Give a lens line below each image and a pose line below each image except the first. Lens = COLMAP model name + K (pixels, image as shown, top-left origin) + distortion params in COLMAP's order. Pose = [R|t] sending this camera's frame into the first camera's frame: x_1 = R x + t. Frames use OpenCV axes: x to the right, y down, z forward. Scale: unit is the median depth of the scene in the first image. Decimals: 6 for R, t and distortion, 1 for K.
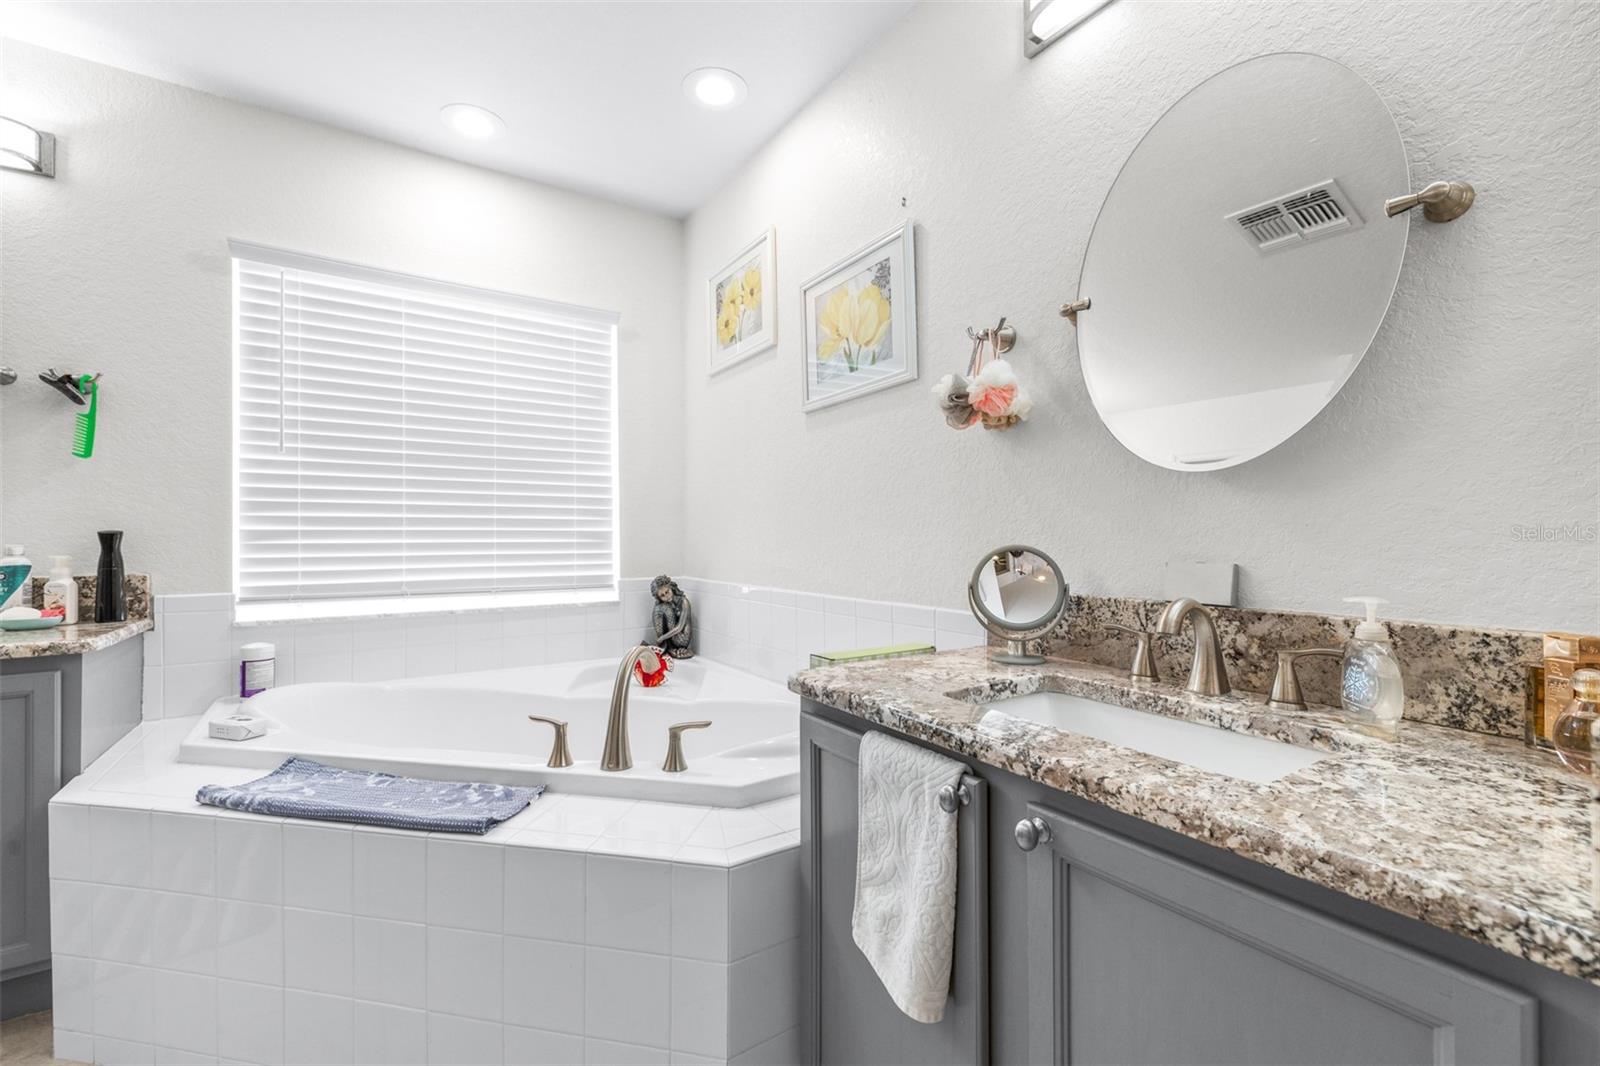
lens RADIAL K [[680.9, 0, 798.5], [0, 680.9, 531.9], [0, 0, 1]] dist [-0.000034, 0.000006]
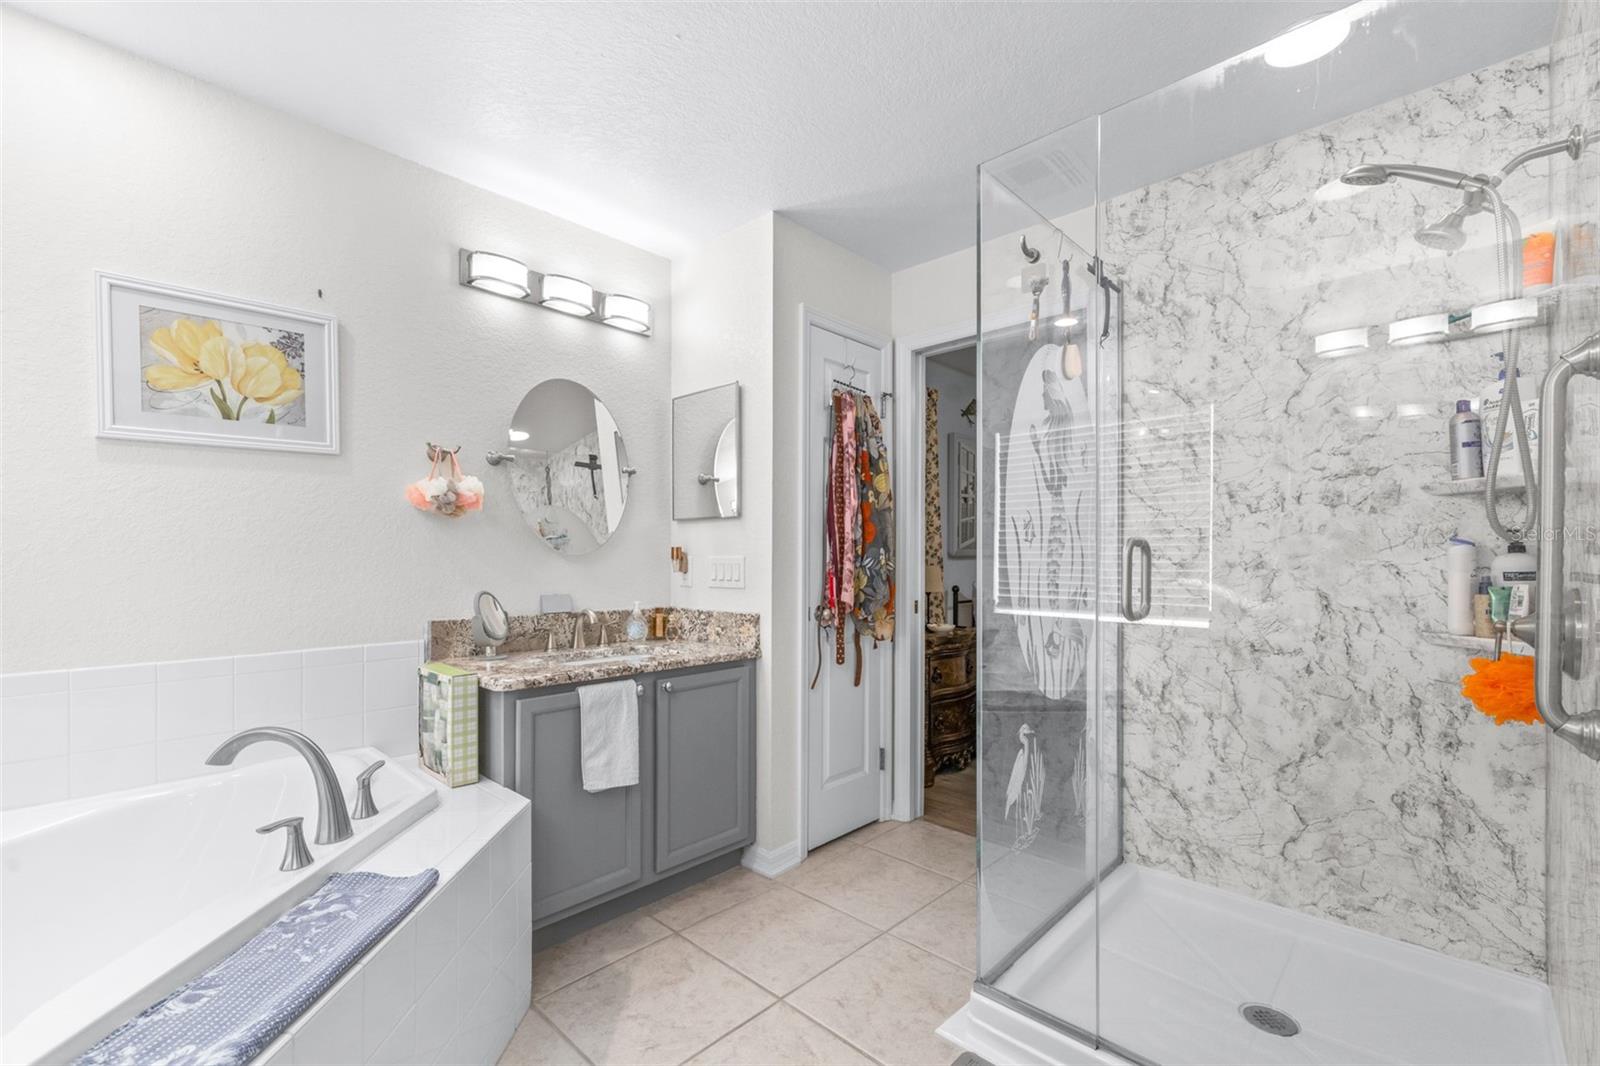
lens RADIAL K [[694.1, 0, 797.3], [0, 694.1, 573.2], [0, 0, 1]] dist [0.000452, 0.000266]
pose [[-0.214185, -0.025650, 0.976456, -1.527834], [-0.002623, 0.999667, 0.025685, -0.069365], [-0.976790, 0.002940, -0.214181, 0.629790]]
